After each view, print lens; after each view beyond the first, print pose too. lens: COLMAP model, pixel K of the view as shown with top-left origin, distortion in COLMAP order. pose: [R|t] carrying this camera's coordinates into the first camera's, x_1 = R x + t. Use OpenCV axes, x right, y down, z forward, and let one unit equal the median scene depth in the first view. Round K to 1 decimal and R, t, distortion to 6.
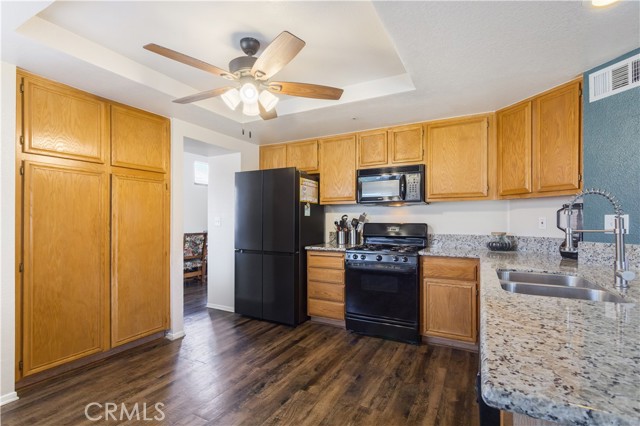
lens RADIAL K [[300.4, 0, 318.1], [0, 300.4, 219.3], [0, 0, 1]] dist [0.001548, 0.000369]
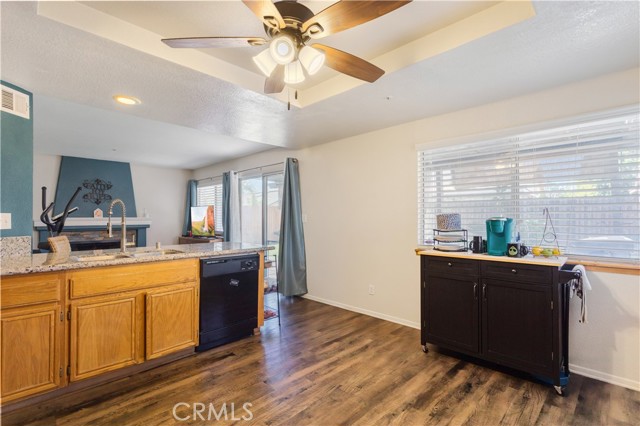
lens RADIAL K [[307.8, 0, 322.5], [0, 307.8, 214.0], [0, 0, 1]] dist [0.000140, 0.000733]
pose [[-0.960765, 0.006133, 0.277295, -0.376039], [0.001920, 0.999879, -0.015461, 0.006479], [-0.277356, -0.014322, -0.960660, 1.232592]]
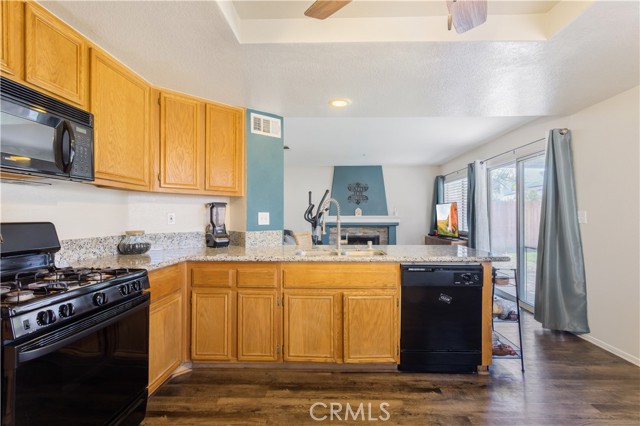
lens RADIAL K [[307.8, 0, 322.5], [0, 307.8, 214.0], [0, 0, 1]] dist [0.000140, 0.000733]
pose [[-0.441104, 0.008323, 0.897418, -0.390353], [-0.001529, 0.999949, -0.010025, 0.005513], [-0.897455, -0.005794, -0.441068, 0.972037]]
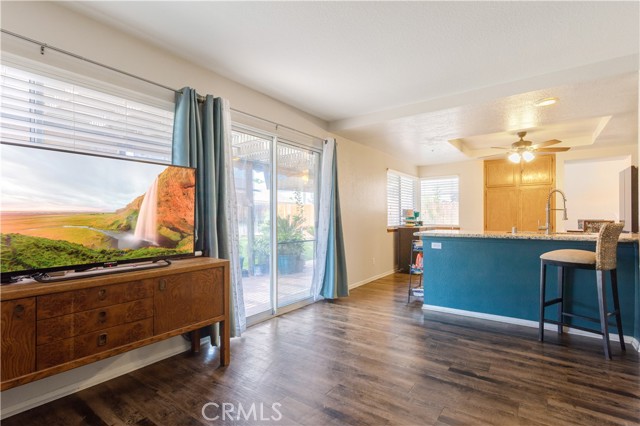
lens RADIAL K [[305.5, 0, 313.4], [0, 305.5, 221.7], [0, 0, 1]] dist [0.001222, 0.000365]
pose [[-0.155038, 0.012211, -0.987833, 1.604940], [0.000742, 0.999925, 0.012244, 0.036772], [0.987908, 0.001165, -0.155035, -0.151694]]
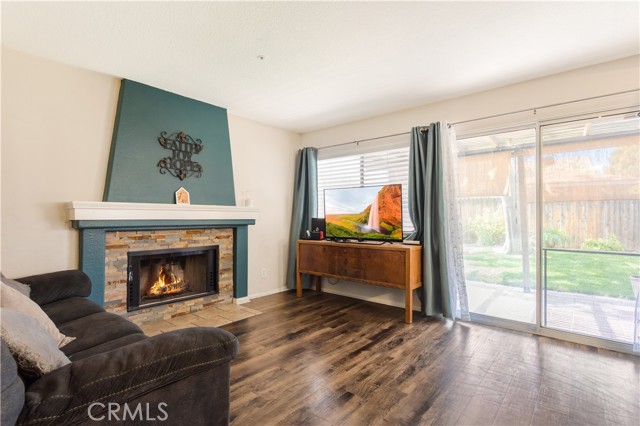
lens RADIAL K [[307.8, 0, 322.5], [0, 307.8, 214.0], [0, 0, 1]] dist [0.000140, 0.000733]
pose [[-0.978691, -0.000715, 0.205339, 0.952649], [-0.002984, 0.999938, -0.010744, 0.039279], [-0.205319, -0.011128, -0.978632, 0.623159]]
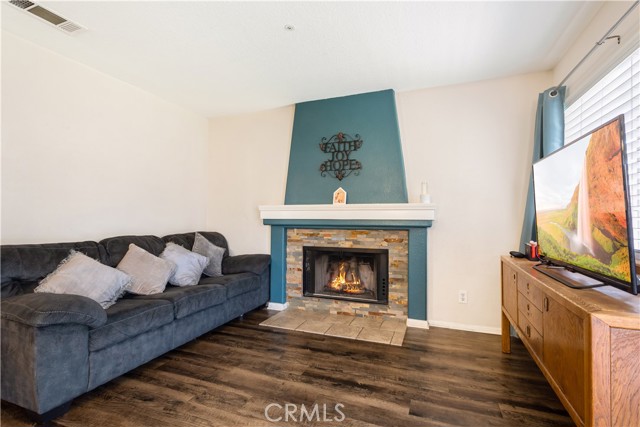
lens RADIAL K [[306.4, 0, 320.0], [0, 306.4, 213.5], [0, 0, 1]] dist [0.000560, 0.000114]
pose [[-0.136204, 0.013683, 0.990586, 0.582916], [-0.006087, 0.999874, -0.014648, 0.044885], [-0.990662, -0.008024, -0.136103, -0.136997]]
